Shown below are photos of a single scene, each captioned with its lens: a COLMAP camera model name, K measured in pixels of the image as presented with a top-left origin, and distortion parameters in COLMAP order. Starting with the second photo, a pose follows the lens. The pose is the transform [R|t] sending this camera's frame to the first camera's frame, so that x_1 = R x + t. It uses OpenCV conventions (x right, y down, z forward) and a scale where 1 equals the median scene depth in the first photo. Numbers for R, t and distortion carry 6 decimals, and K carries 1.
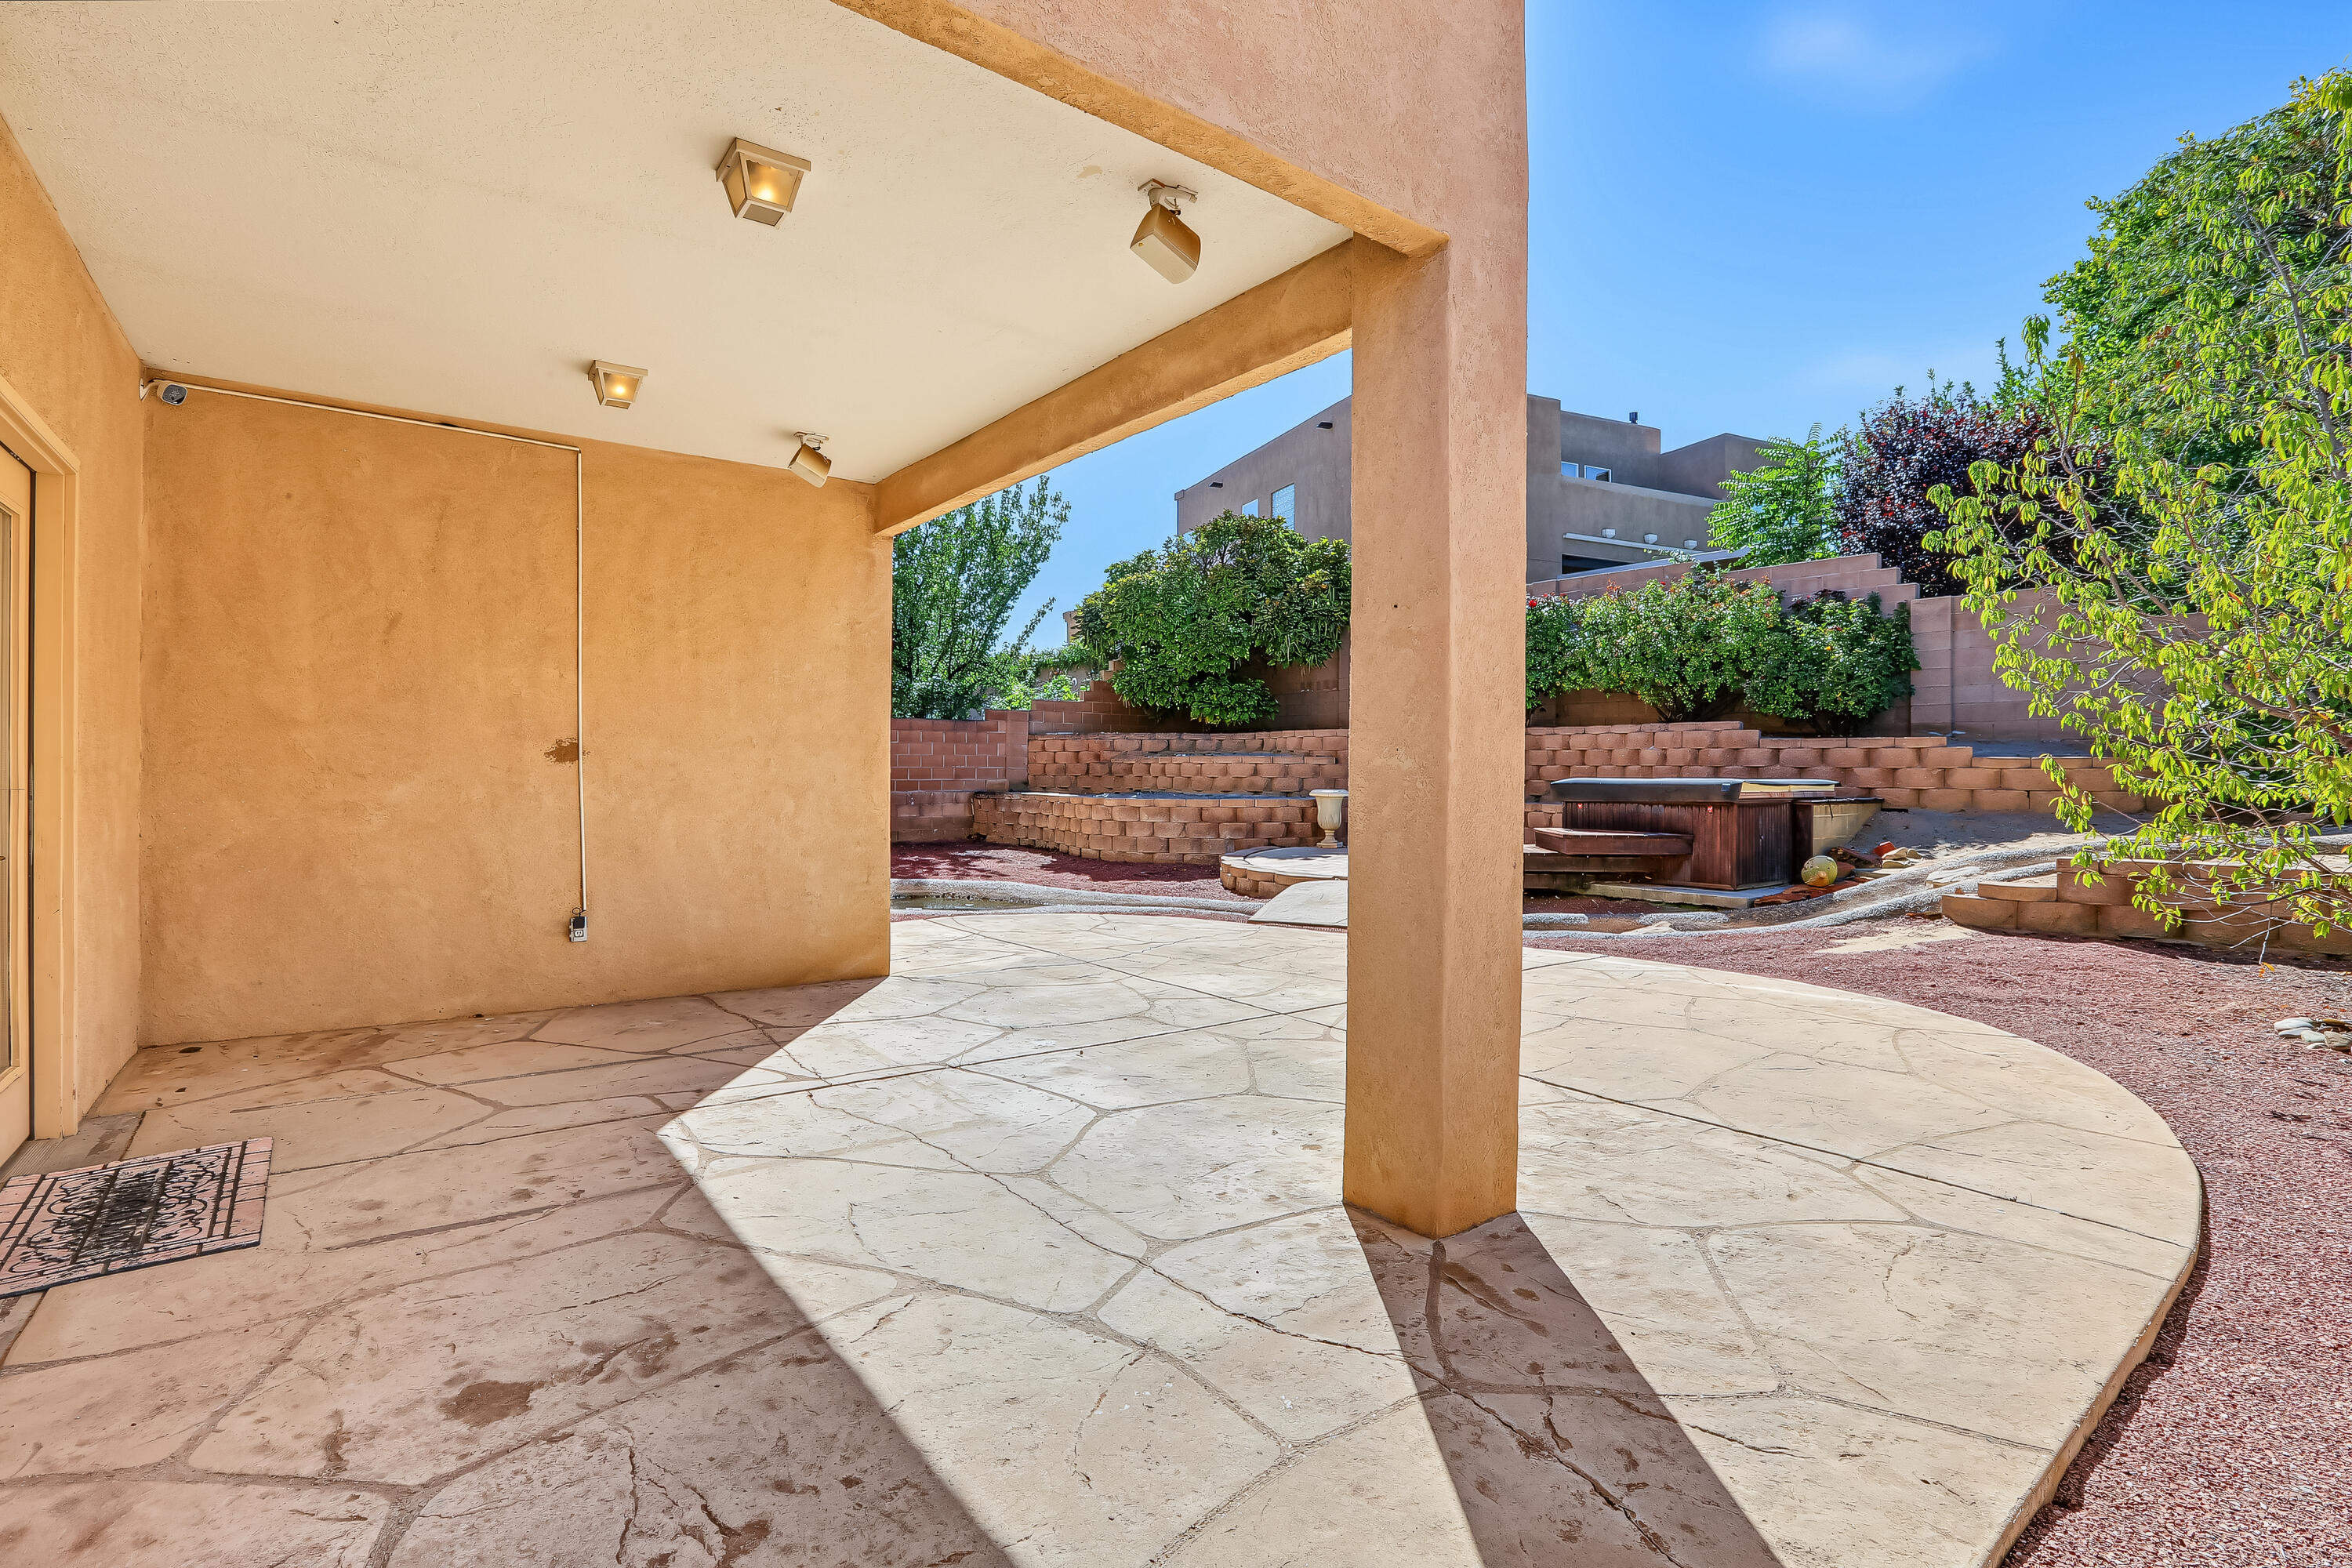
lens RADIAL K [[1085.3, 0, 1182.2], [0, 1085.3, 765.4], [0, 0, 1]] dist [-0.060951, 0.024906]
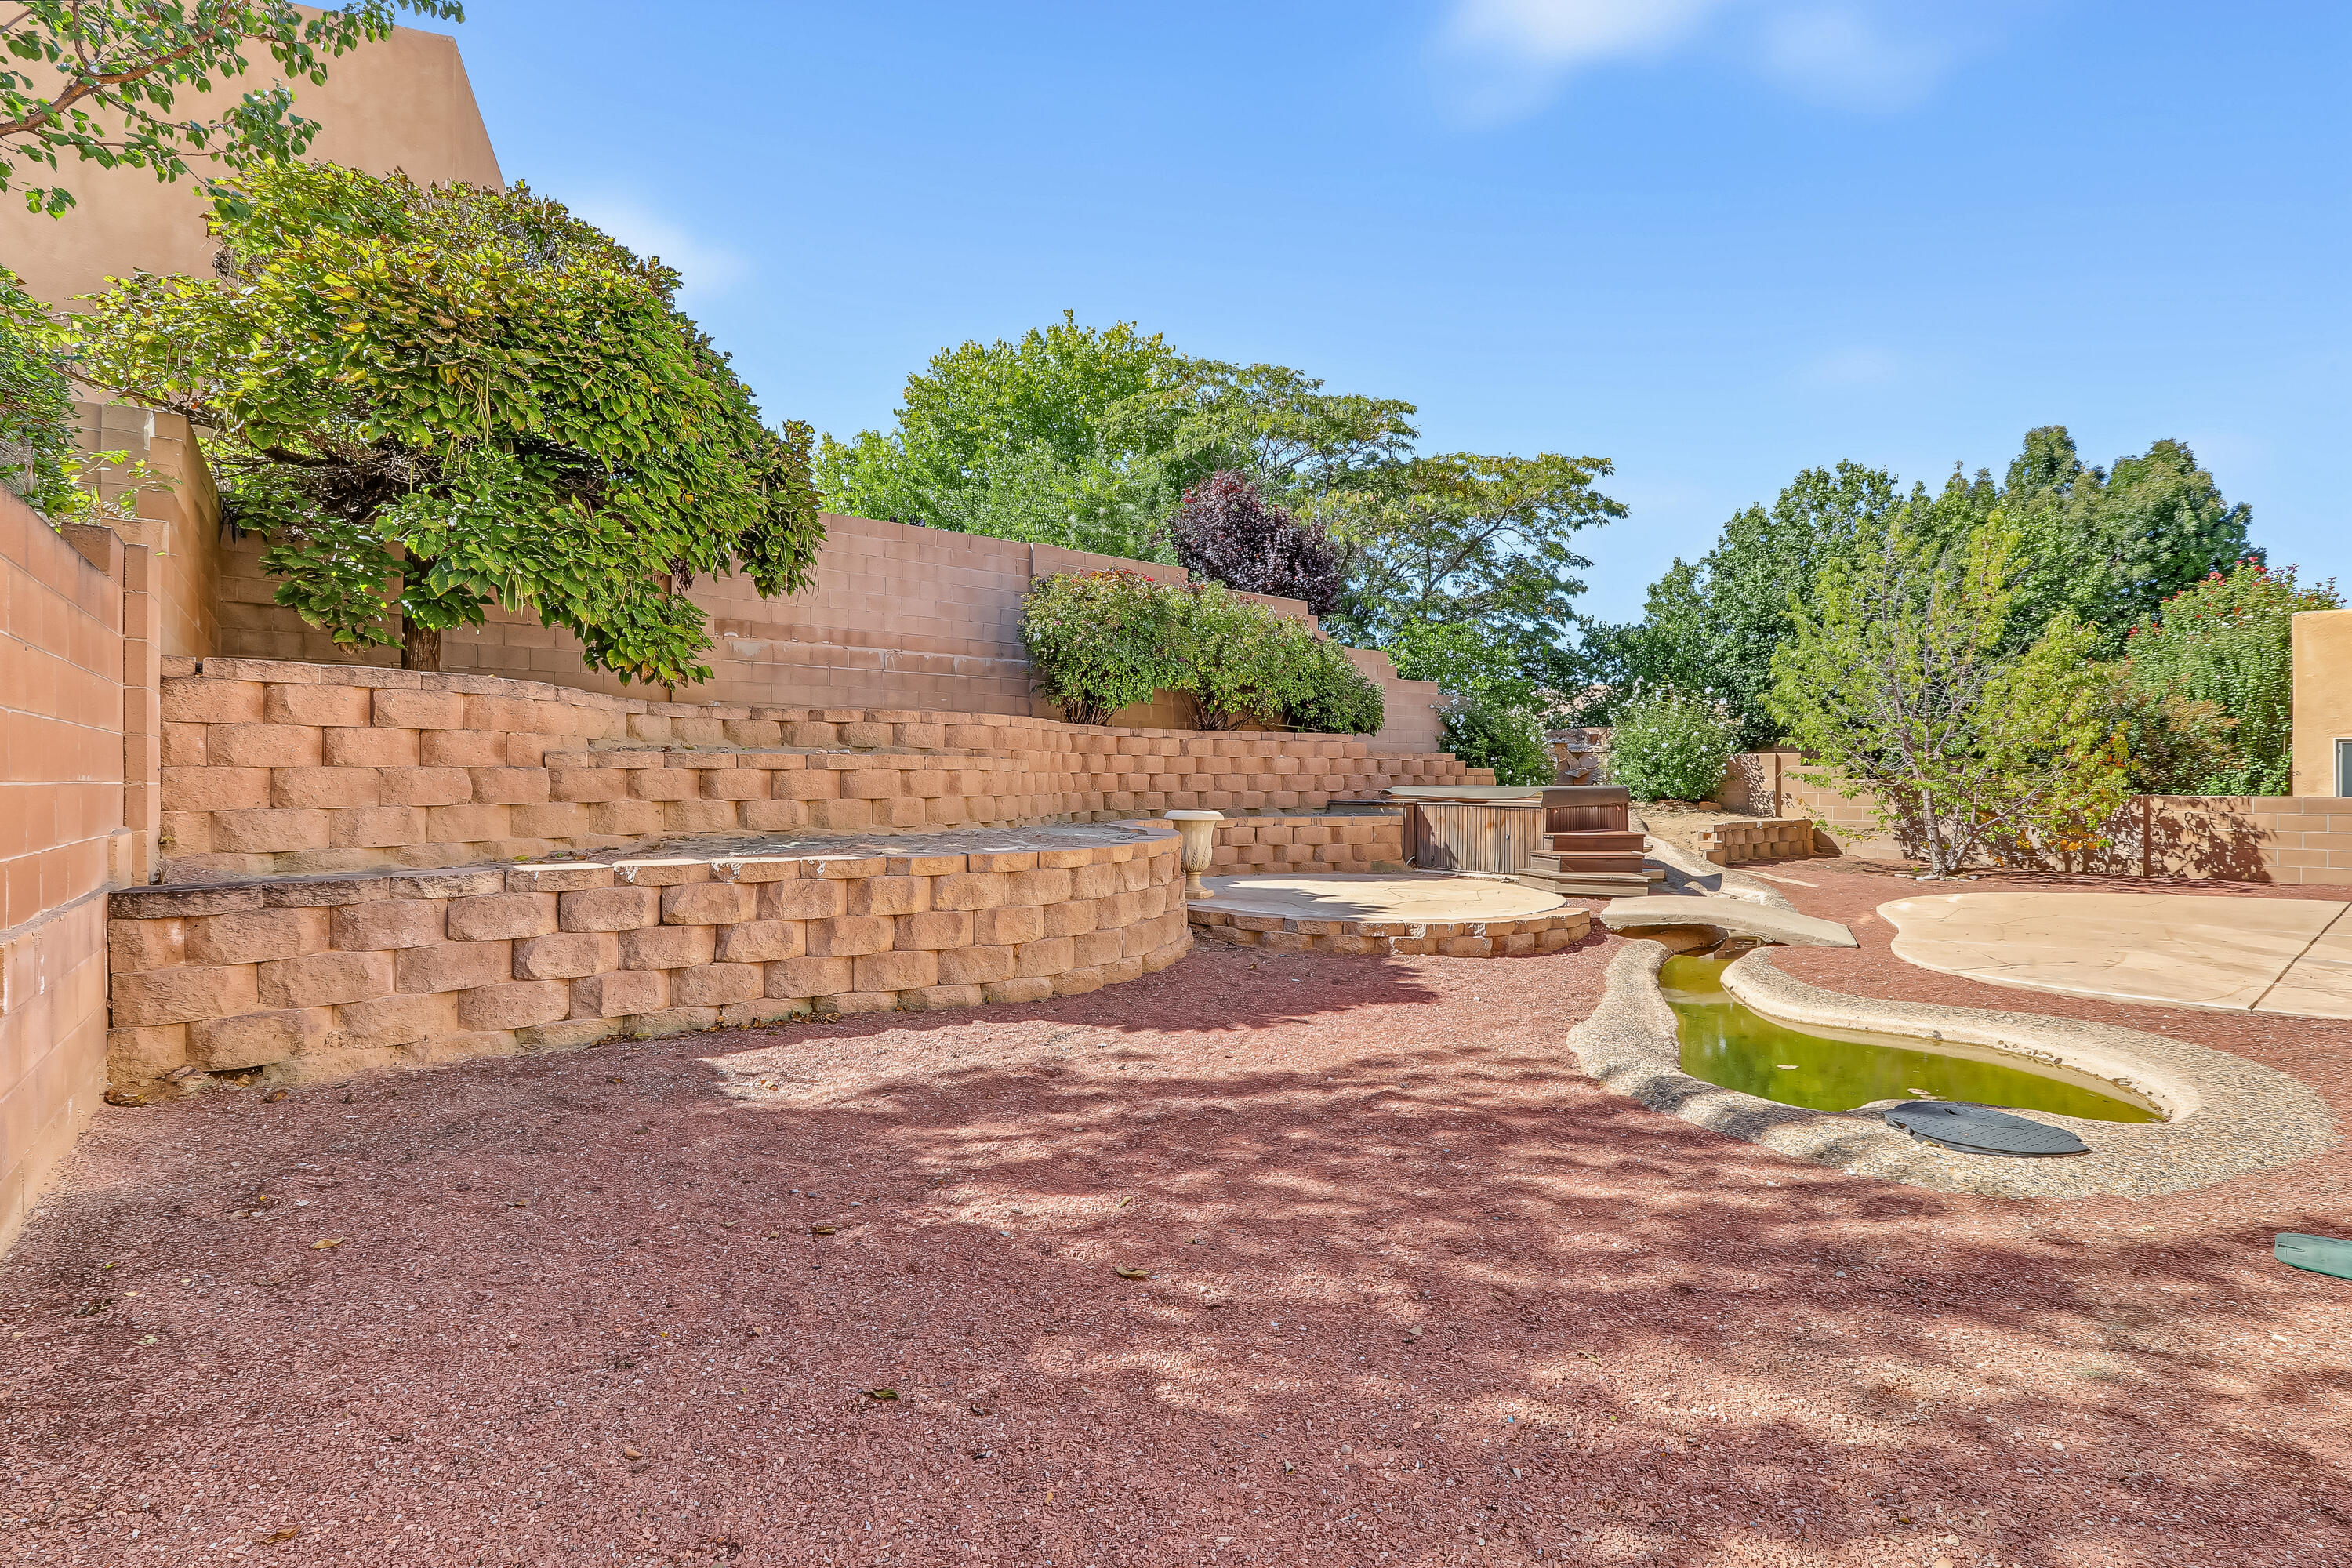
lens RADIAL K [[1084.3, 0, 1184.4], [0, 1084.3, 786.7], [0, 0, 1]] dist [-0.057105, 0.023472]
pose [[-0.015946, -0.015947, 0.999746, -0.638327], [-0.002410, 0.999871, 0.015910, -0.004365], [-0.999870, -0.002156, -0.015982, 1.219168]]
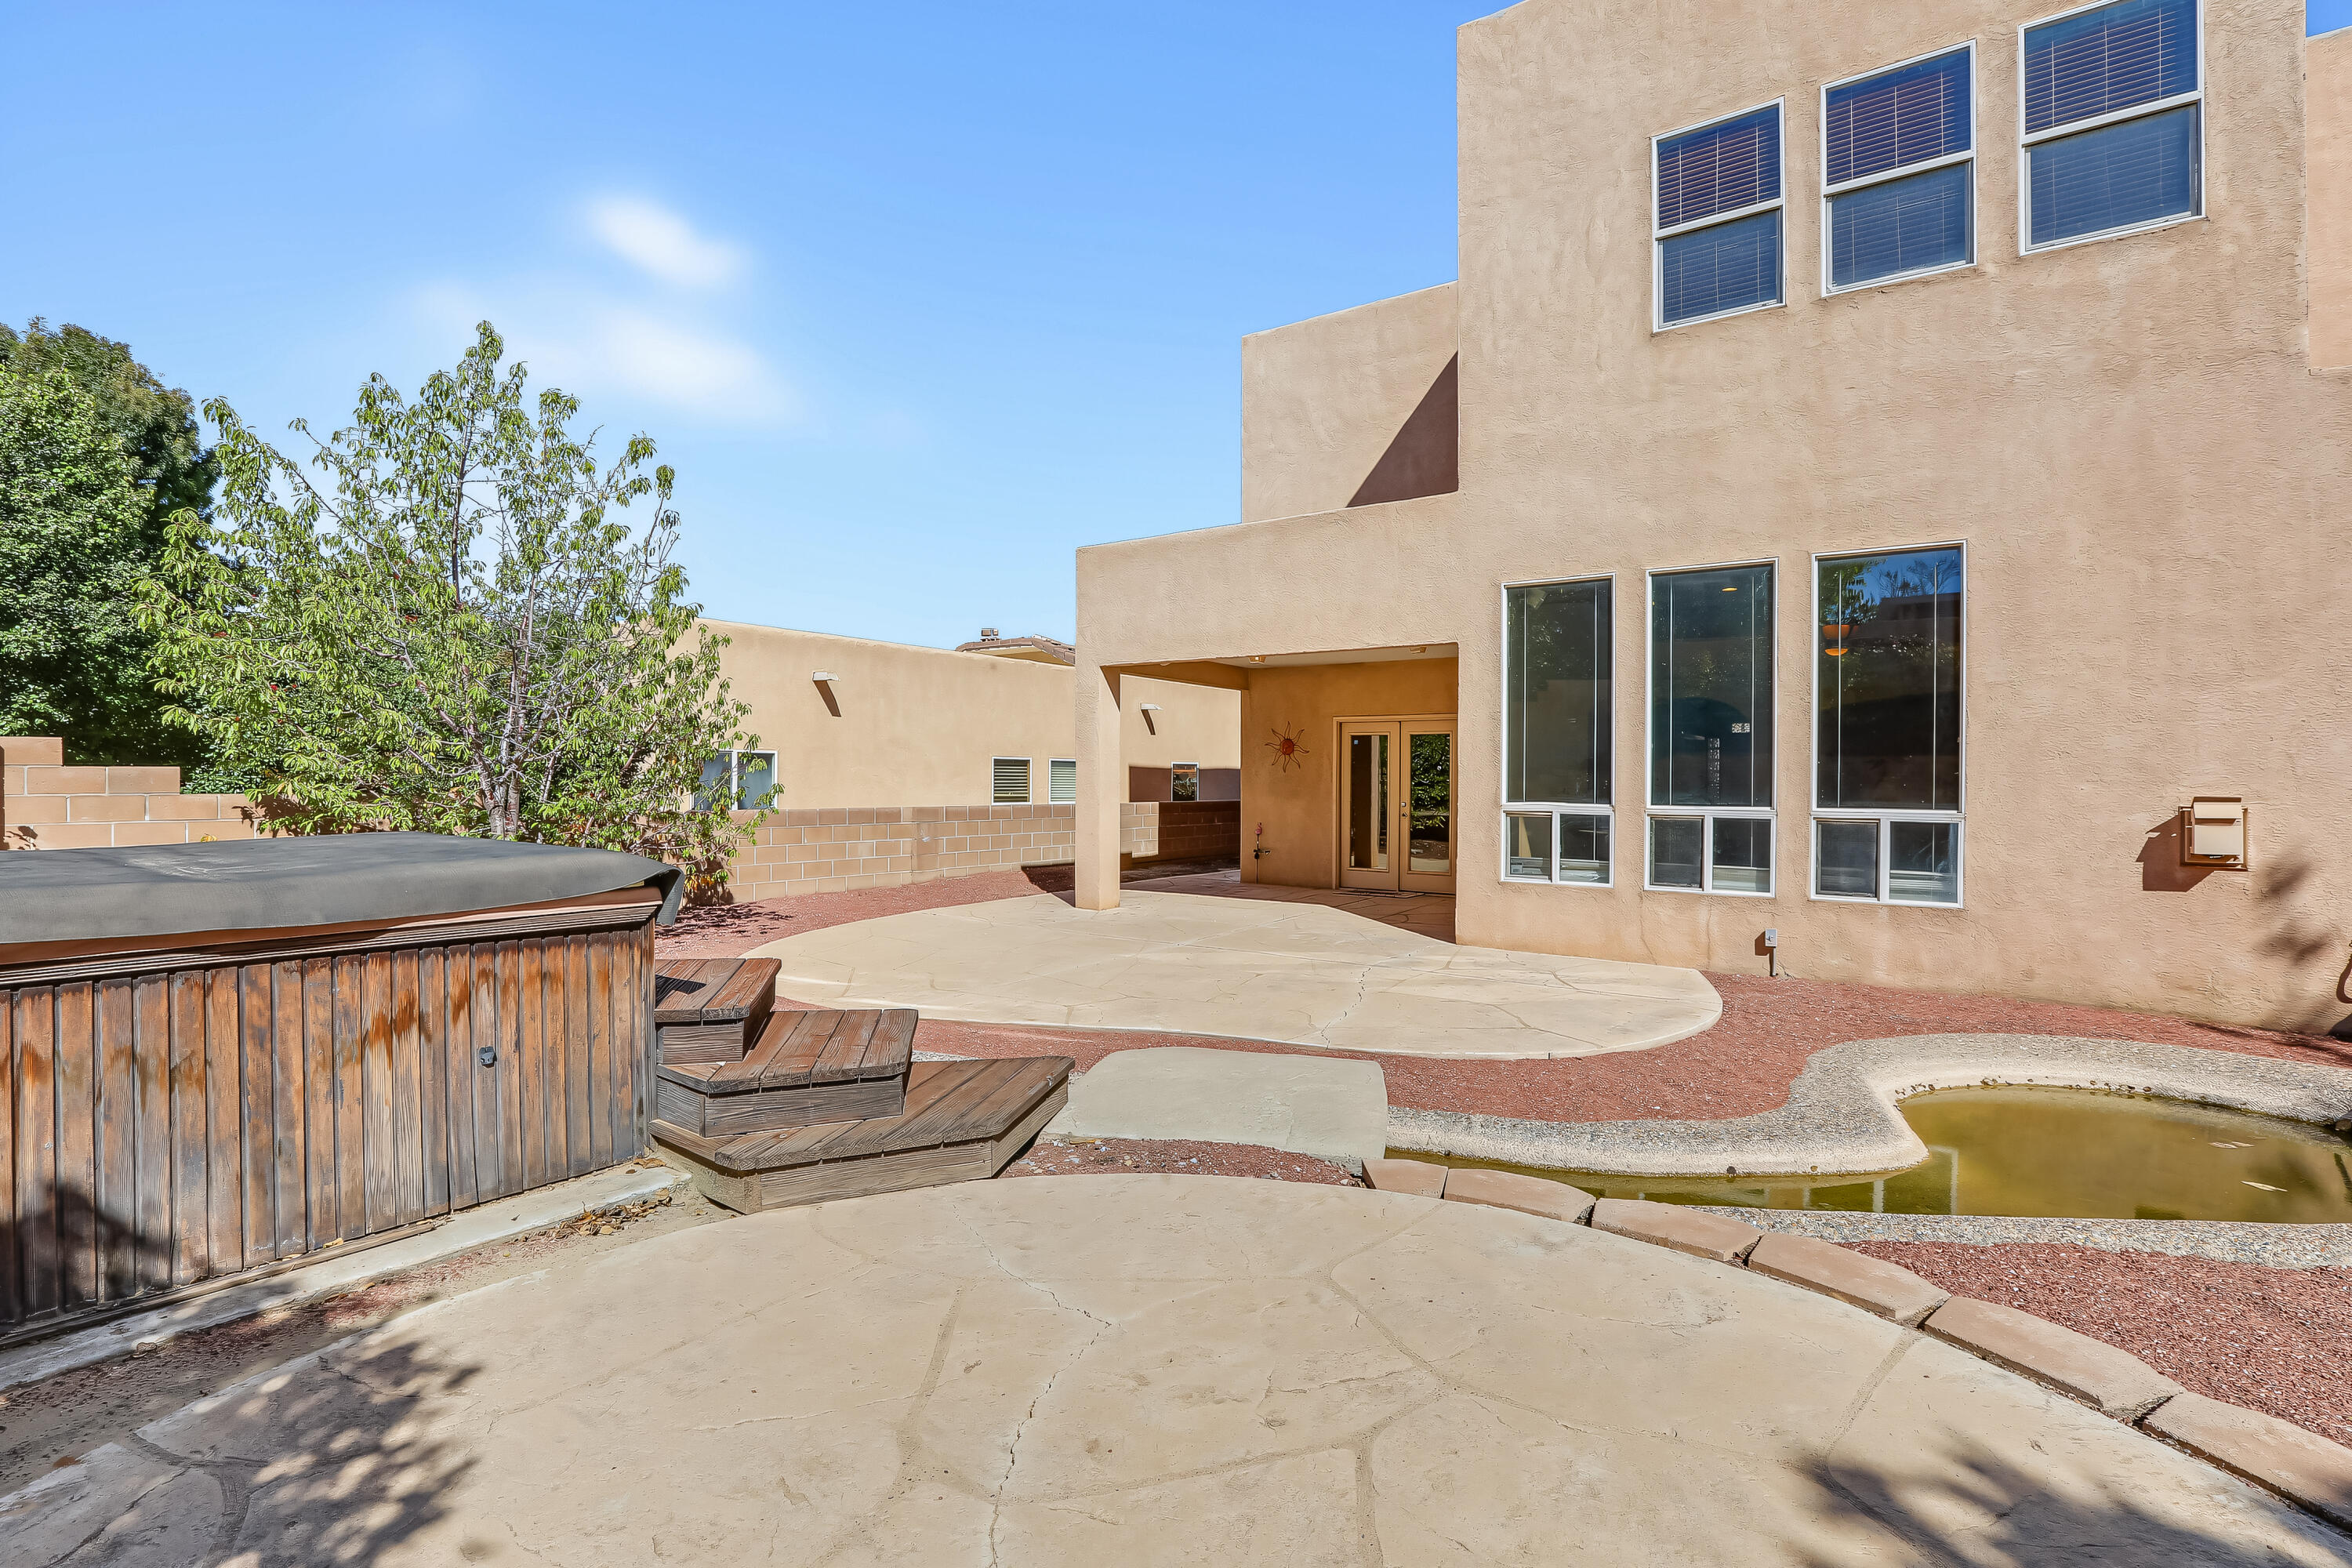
lens RADIAL K [[1084.3, 0, 1184.4], [0, 1084.3, 786.7], [0, 0, 1]] dist [-0.057105, 0.023472]
pose [[-0.957574, -0.012695, -0.287909, 0.258017], [-0.013826, 0.999903, 0.001895, -0.010041], [0.287857, 0.005795, -0.957656, 1.191340]]
